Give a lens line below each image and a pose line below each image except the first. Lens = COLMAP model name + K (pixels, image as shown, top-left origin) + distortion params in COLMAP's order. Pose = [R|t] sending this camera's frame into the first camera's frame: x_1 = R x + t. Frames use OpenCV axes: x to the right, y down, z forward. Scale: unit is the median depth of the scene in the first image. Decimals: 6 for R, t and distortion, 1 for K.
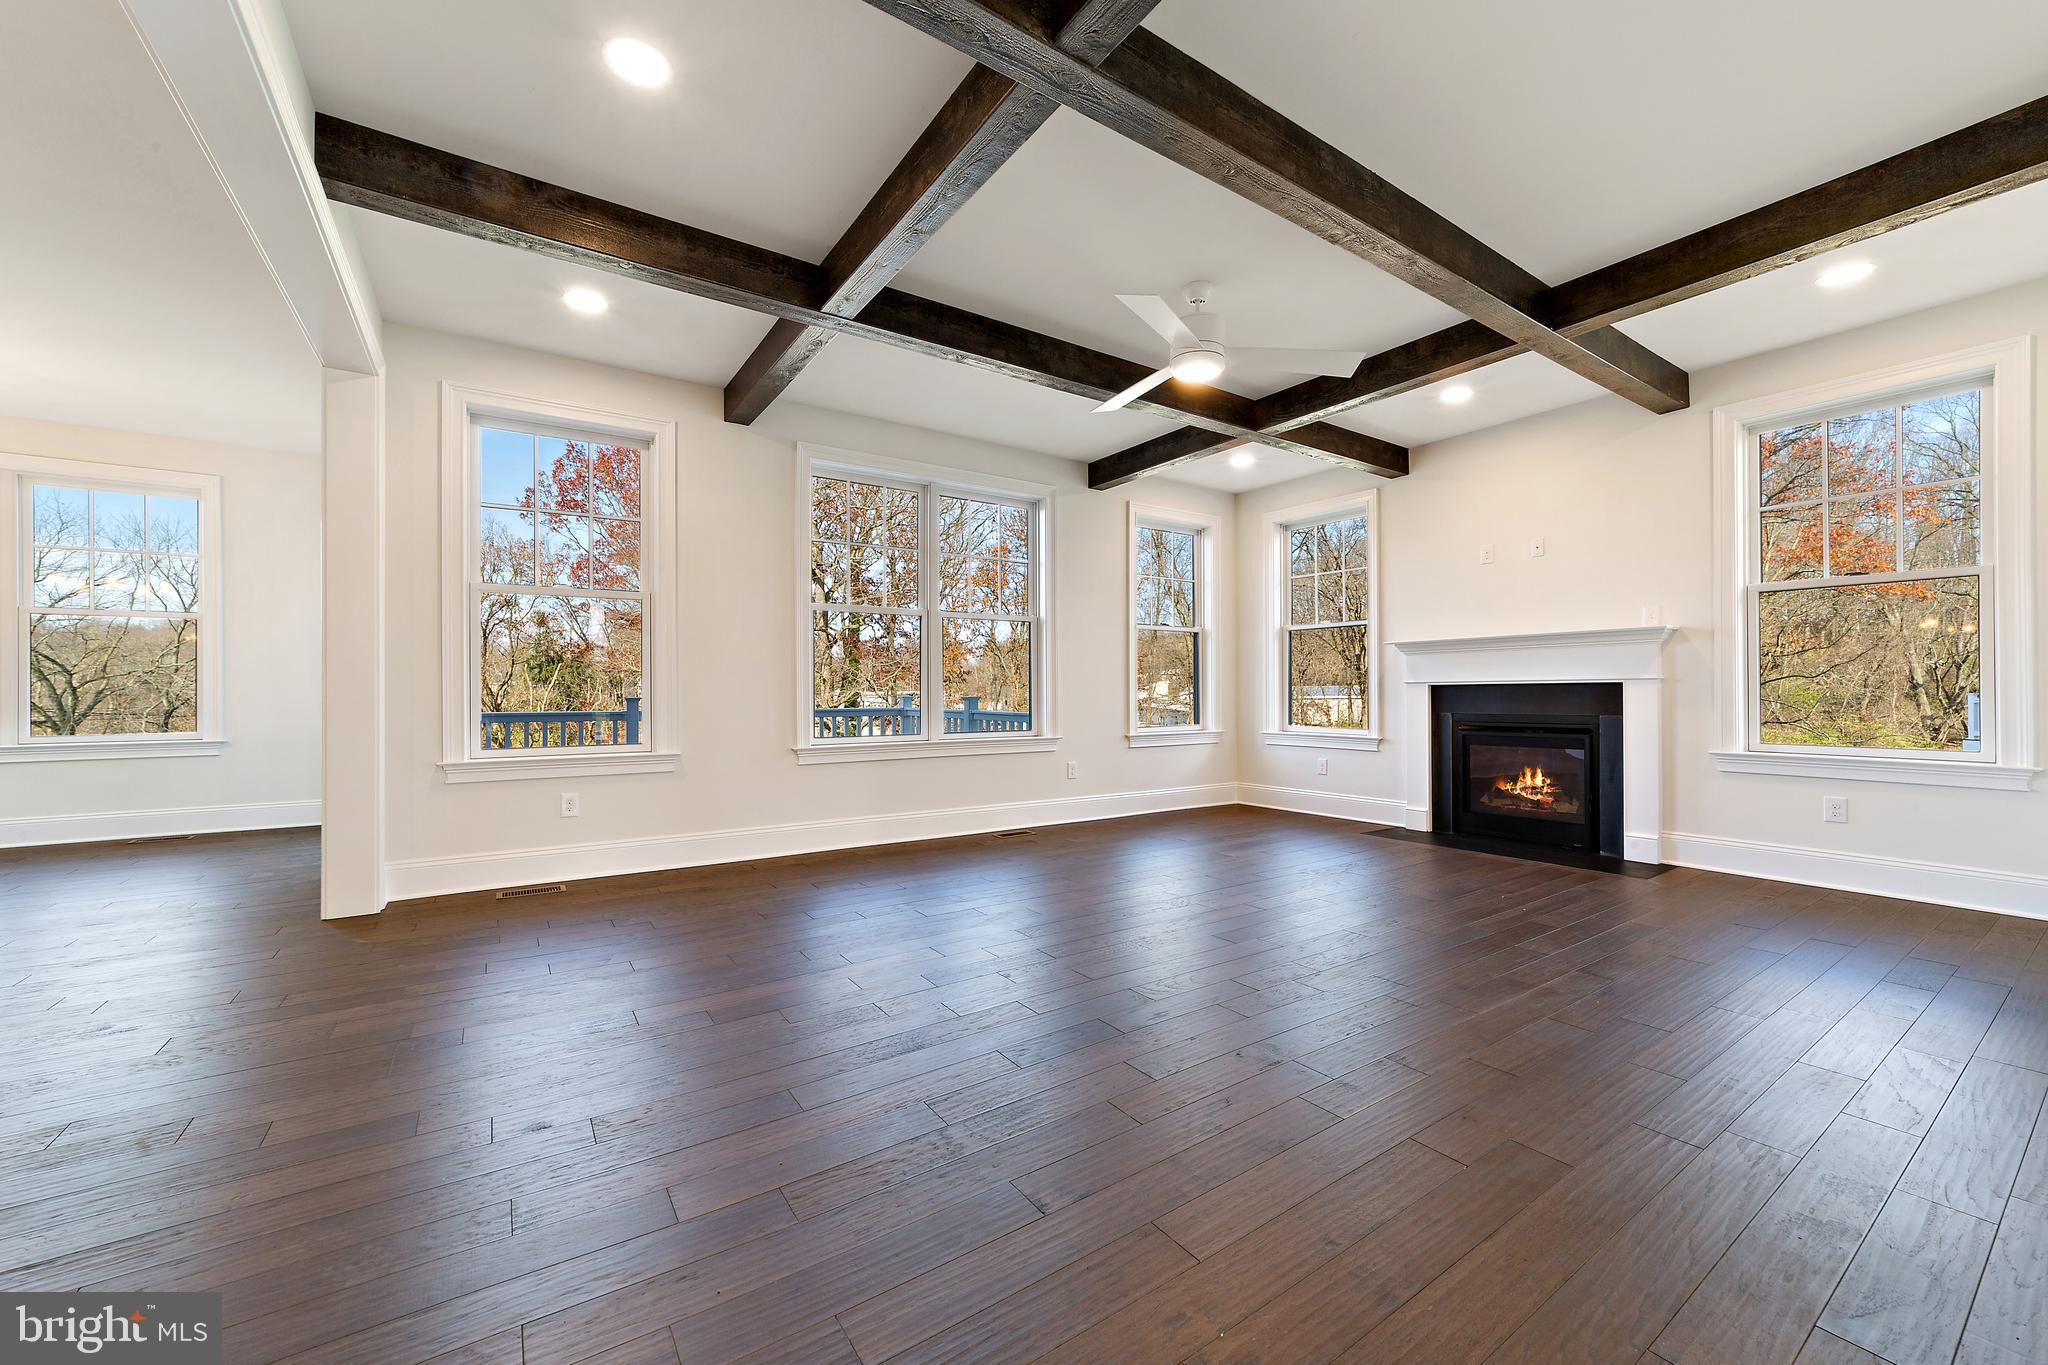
lens RADIAL K [[800.7, 0, 1032.3], [0, 800.7, 690.3], [0, 0, 1]] dist [-0.002416, -0.000100]
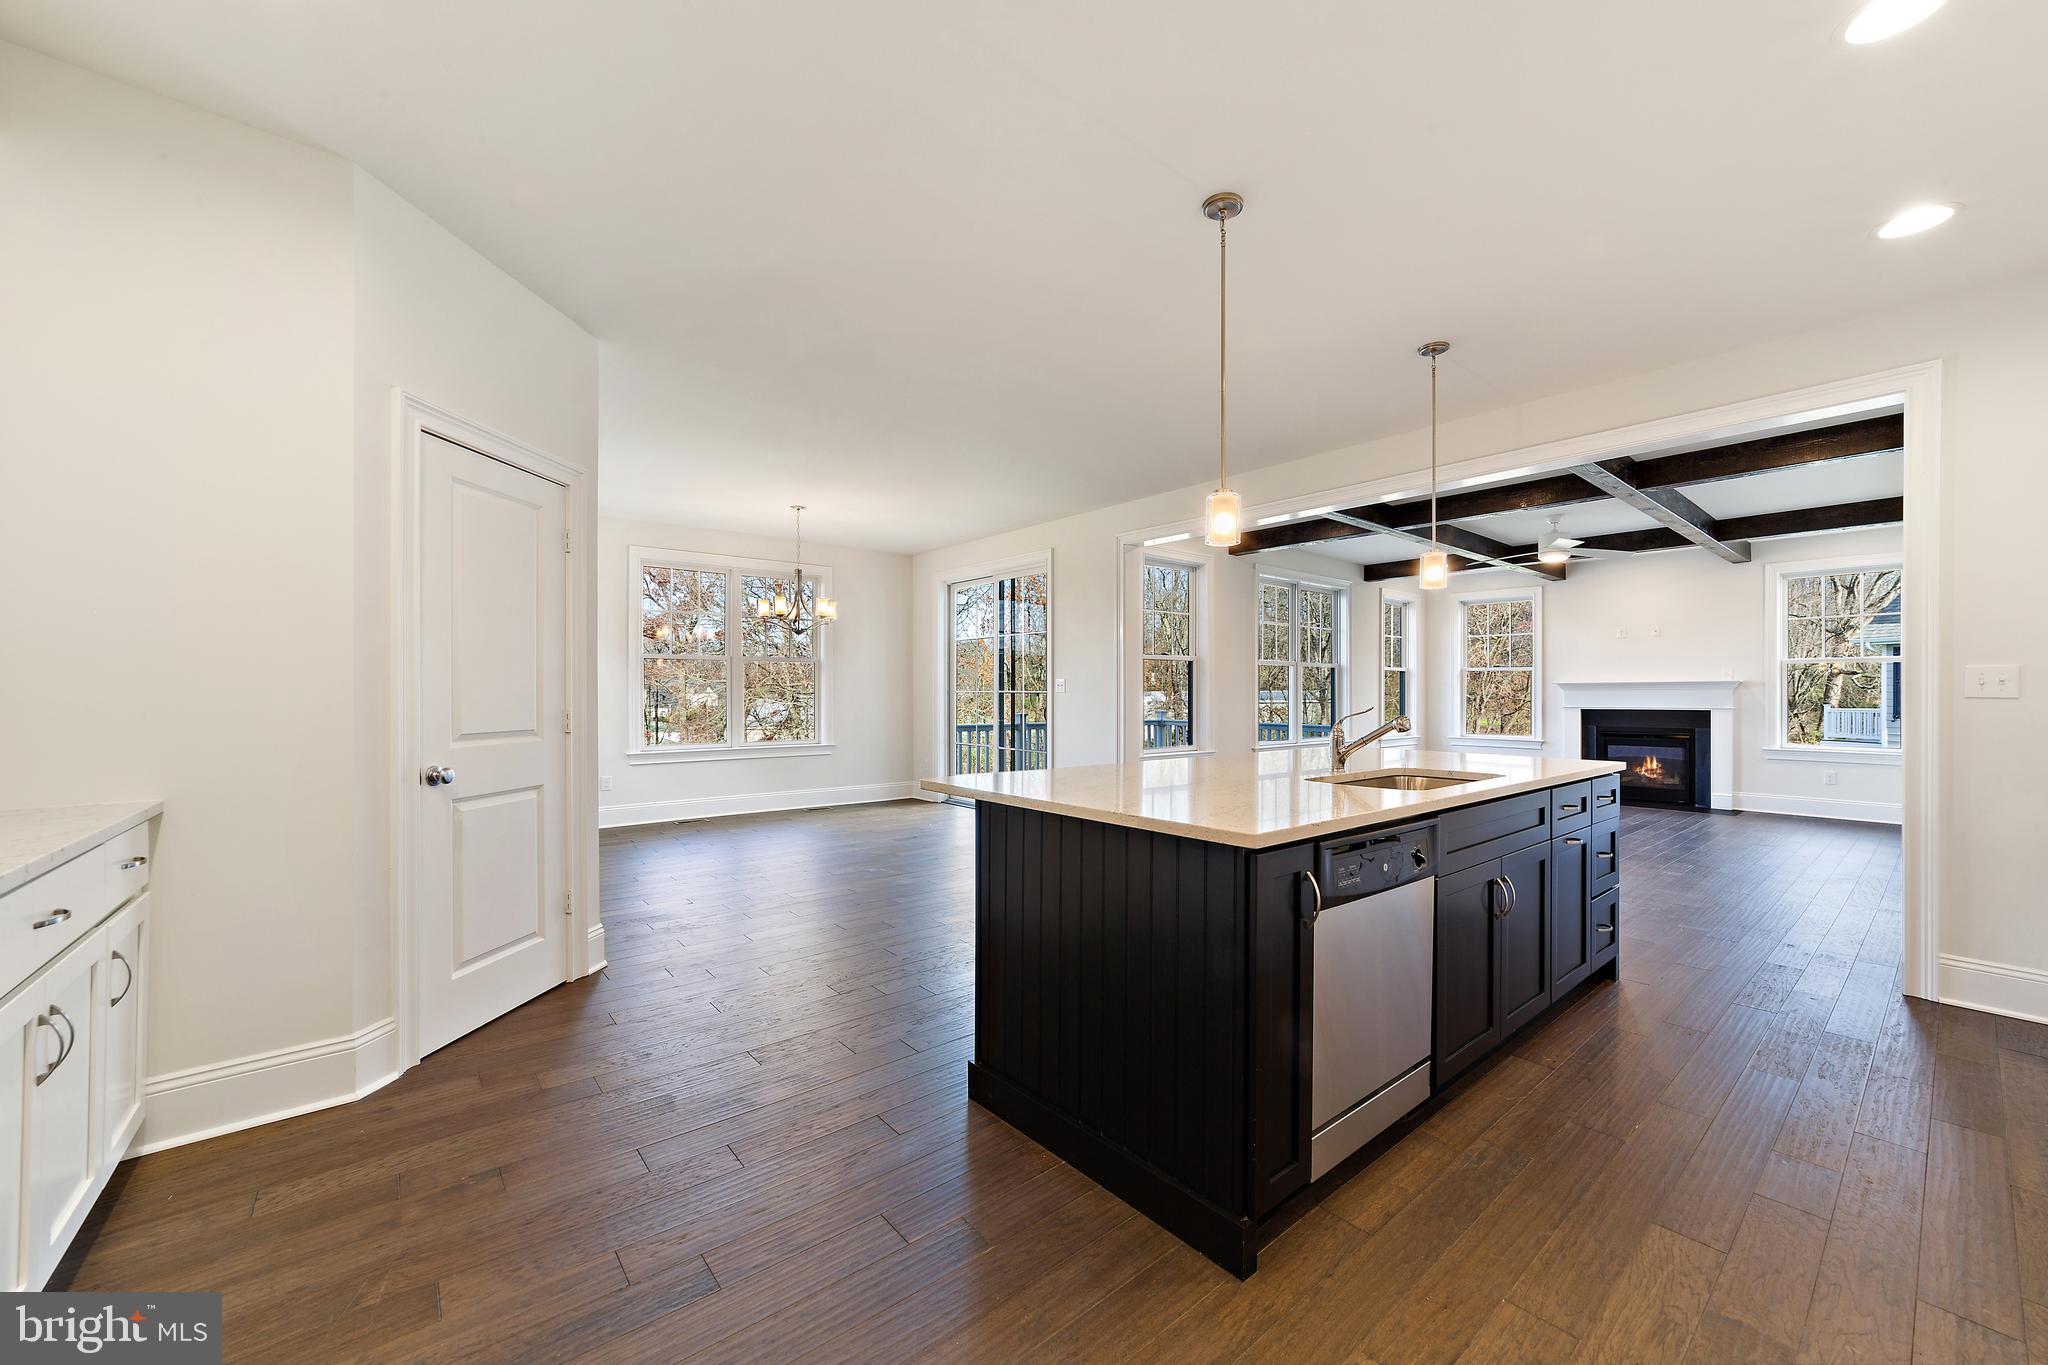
lens RADIAL K [[780.5, 0, 1046.0], [0, 780.5, 697.8], [0, 0, 1]] dist [-0.000830, 0.005719]
pose [[0.994393, 0.002186, 0.105728, -0.844338], [-0.002857, 0.999977, 0.006198, -0.040085], [-0.105712, -0.006466, 0.994376, -0.537051]]
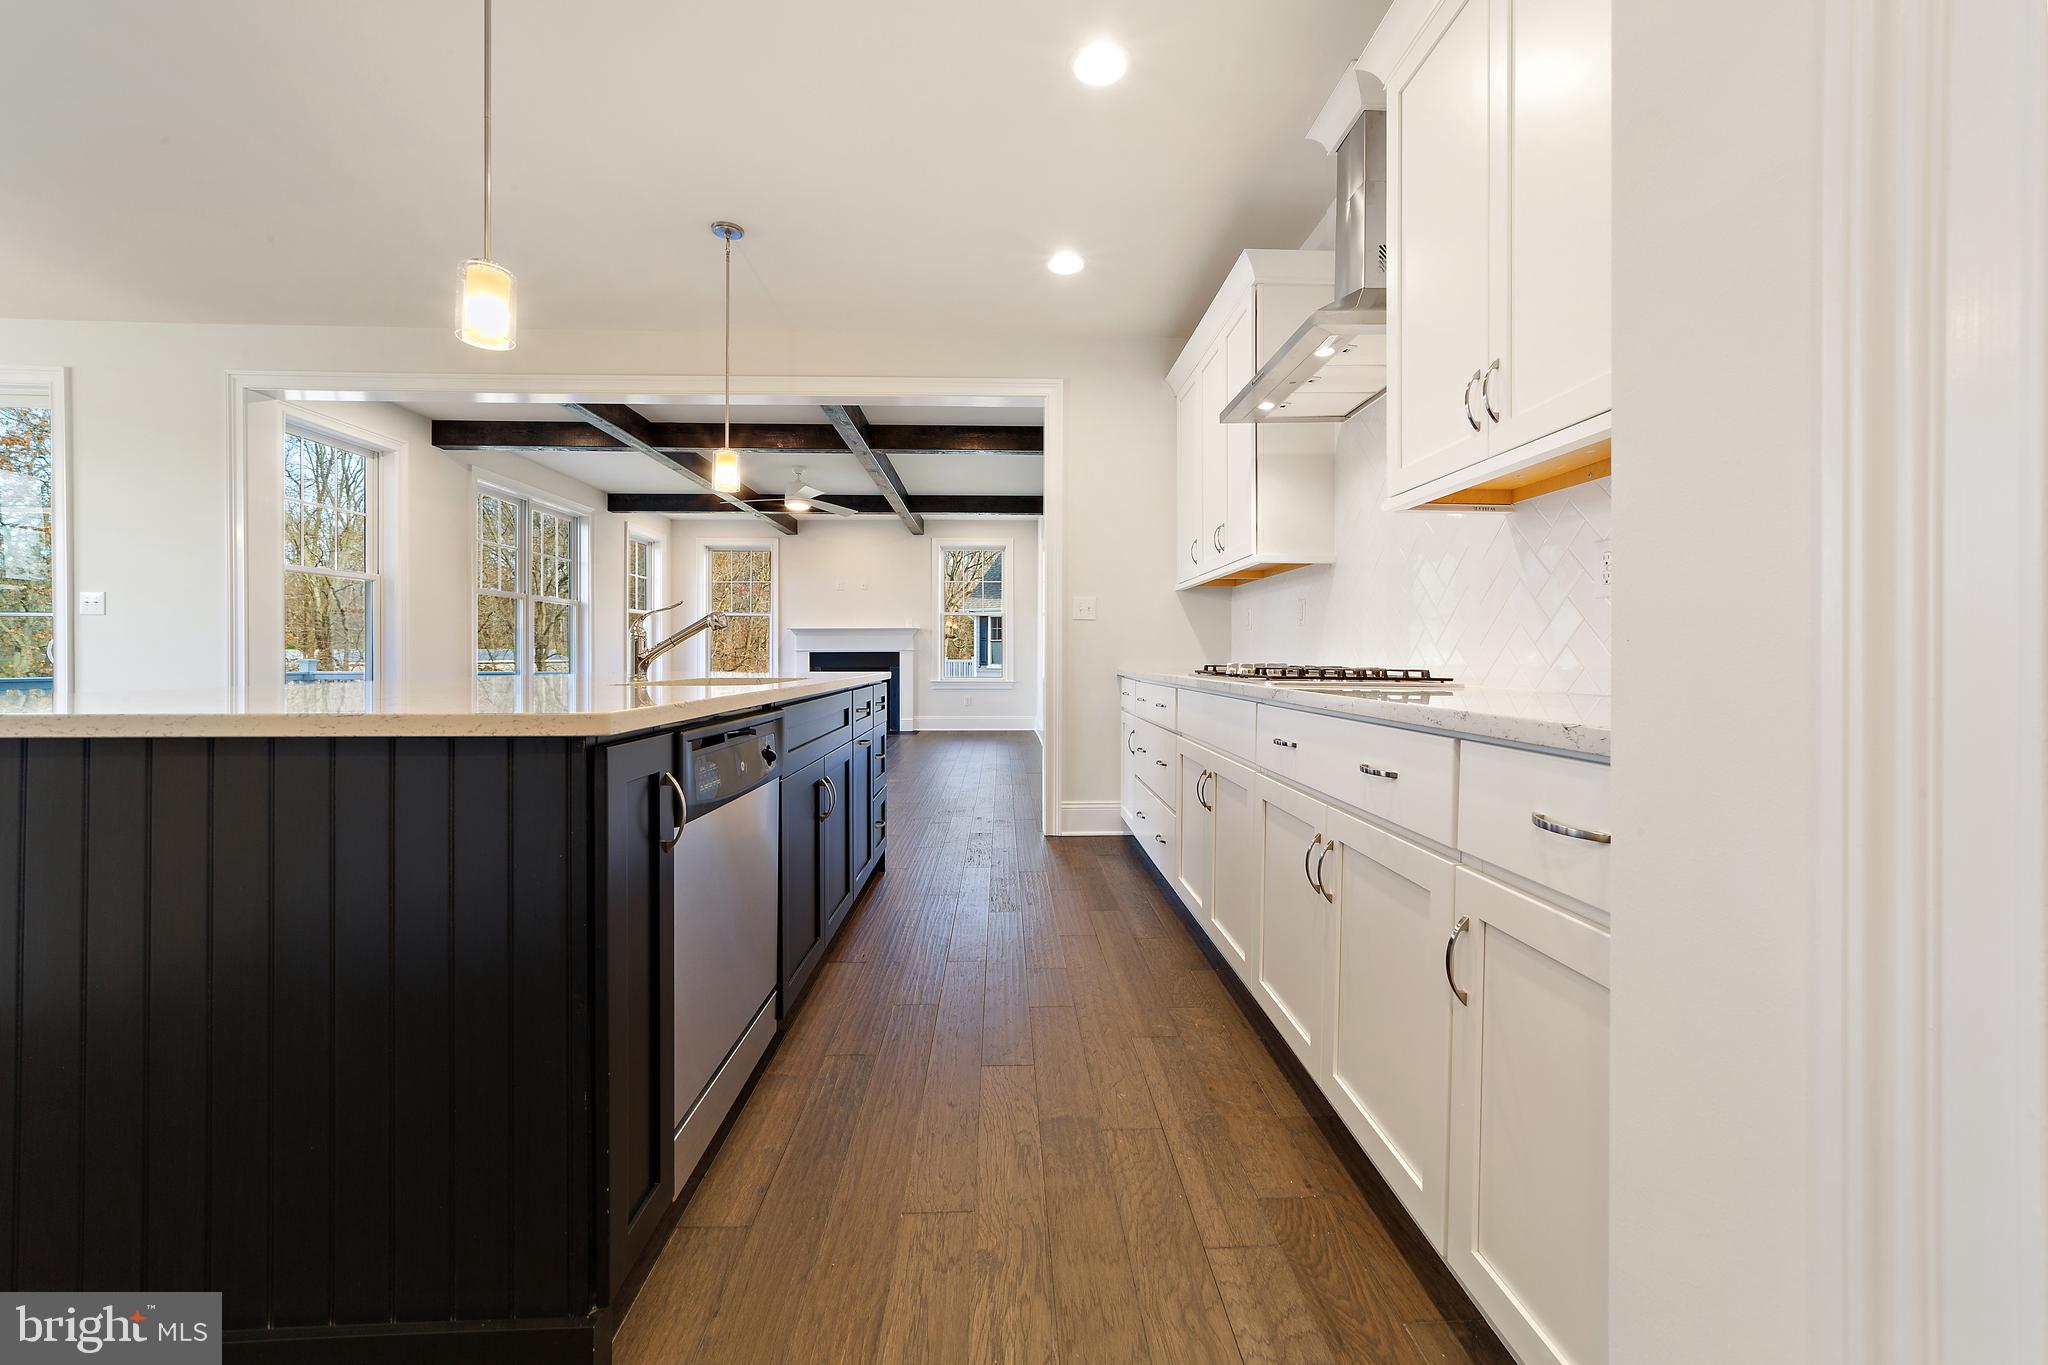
lens RADIAL K [[795.8, 0, 1028.6], [0, 795.8, 656.2], [0, 0, 1]] dist [-0.012577, 0.005304]
pose [[0.538890, 0.000482, 0.842376, -0.842709], [-0.003927, 0.999990, 0.001940, -0.003552], [-0.842367, -0.004353, 0.538886, -0.449202]]
